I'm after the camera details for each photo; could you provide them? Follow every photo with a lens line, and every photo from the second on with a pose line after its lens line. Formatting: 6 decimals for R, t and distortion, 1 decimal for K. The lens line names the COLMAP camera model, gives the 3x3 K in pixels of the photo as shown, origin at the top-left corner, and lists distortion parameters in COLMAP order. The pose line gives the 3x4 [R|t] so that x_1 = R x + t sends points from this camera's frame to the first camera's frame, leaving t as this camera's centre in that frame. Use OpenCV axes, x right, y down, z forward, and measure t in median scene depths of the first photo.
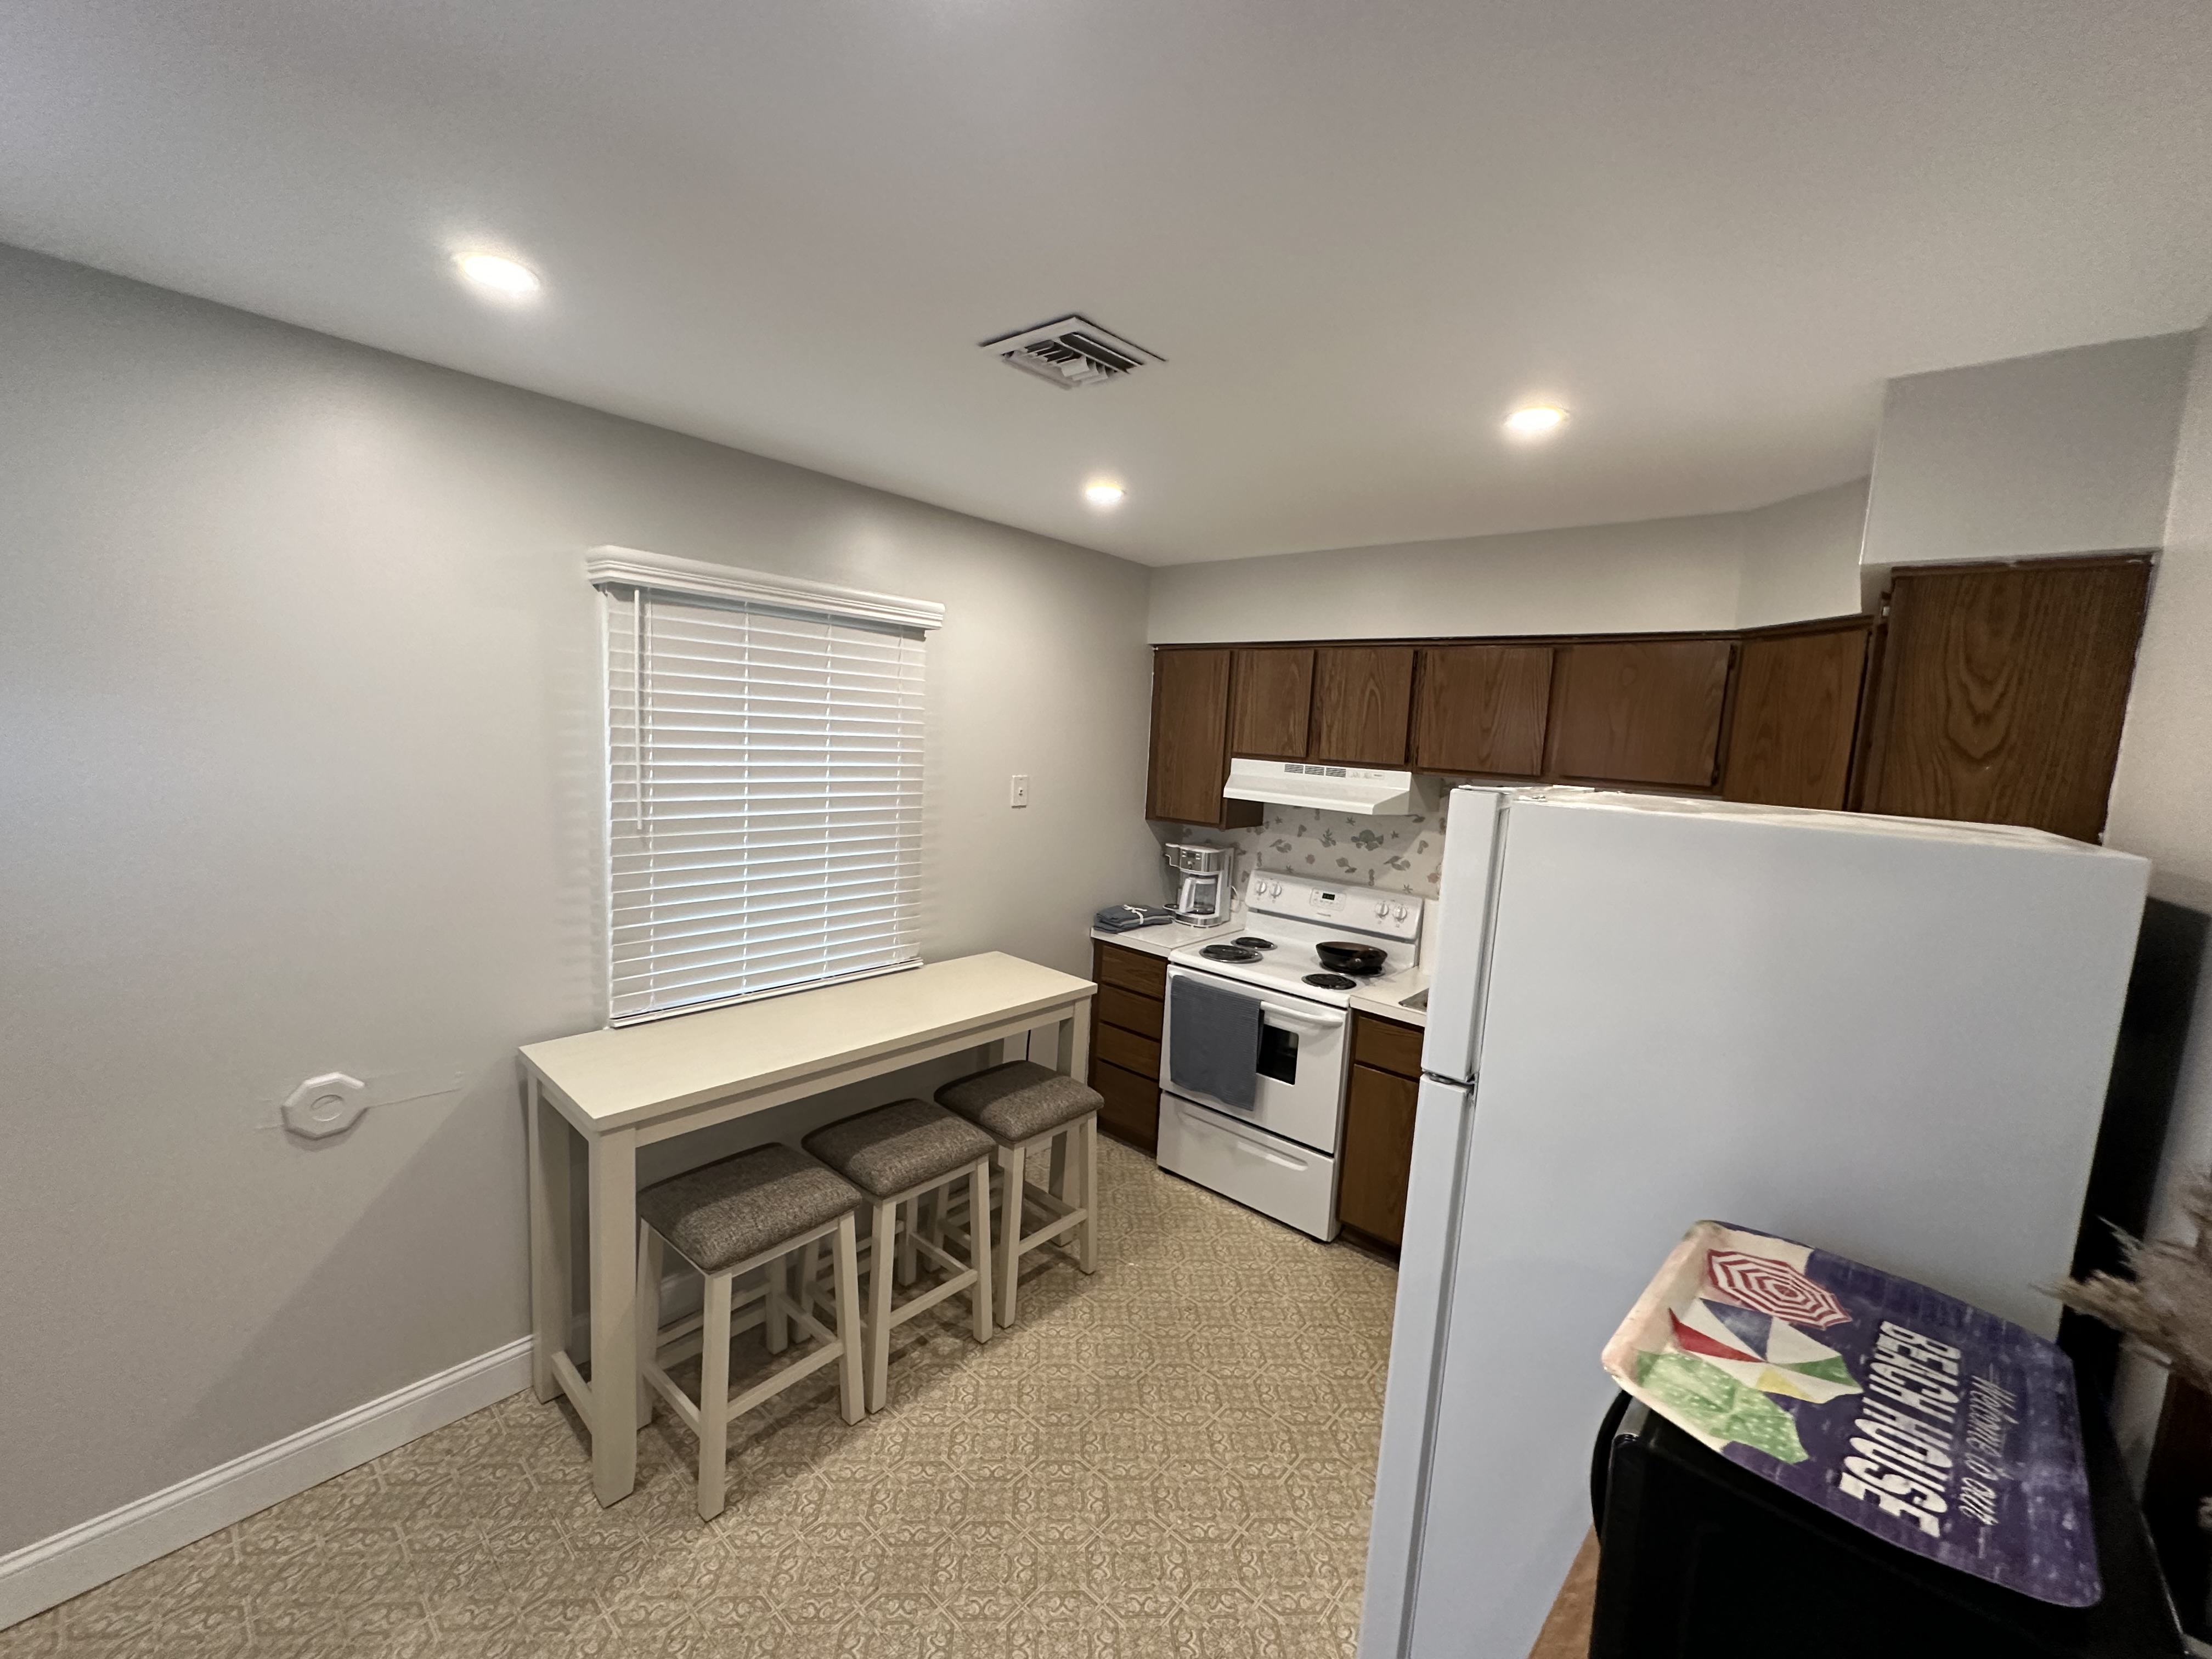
lens RADIAL K [[877.0, 0, 1107.6], [0, 877.0, 833.7], [0, 0, 1]] dist [-0.002187, -0.000057]
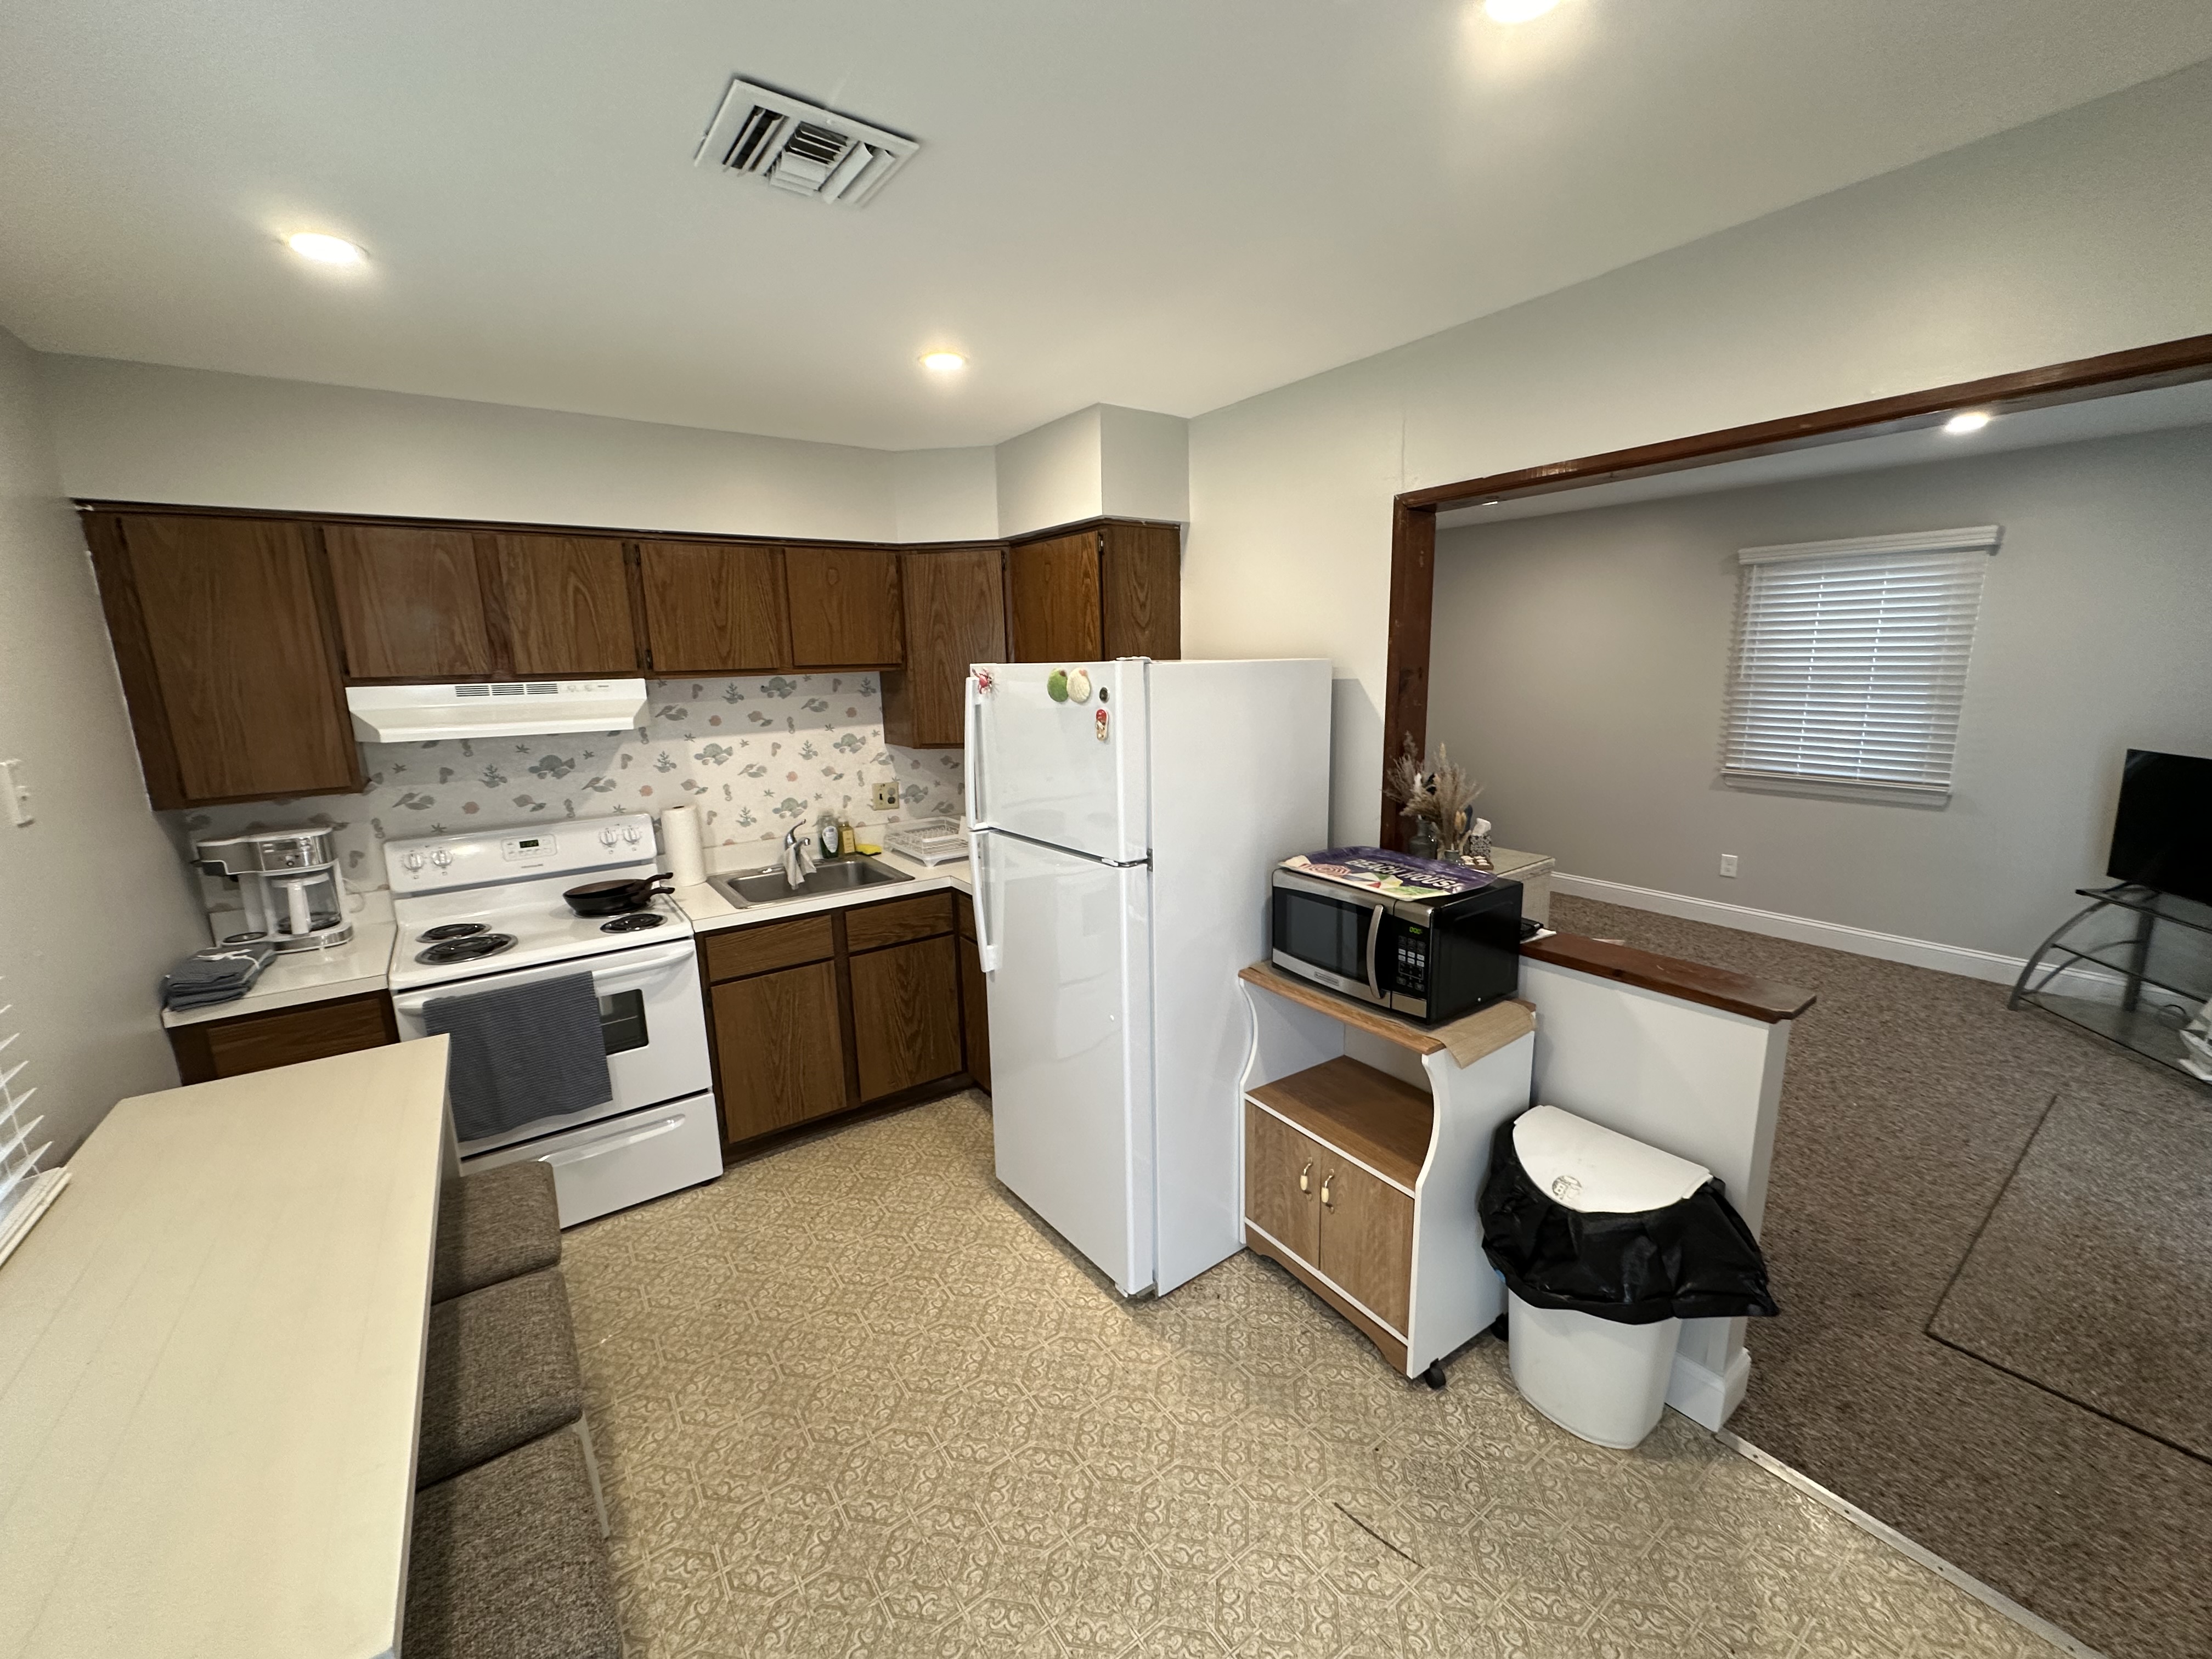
lens RADIAL K [[877.0, 0, 1107.6], [0, 877.0, 833.7], [0, 0, 1]] dist [-0.002187, -0.000057]
pose [[0.227678, -0.257667, 0.939026, -0.446196], [0.151303, 0.962002, 0.227287, -0.047674], [-0.961910, 0.090329, 0.258013, 0.300957]]
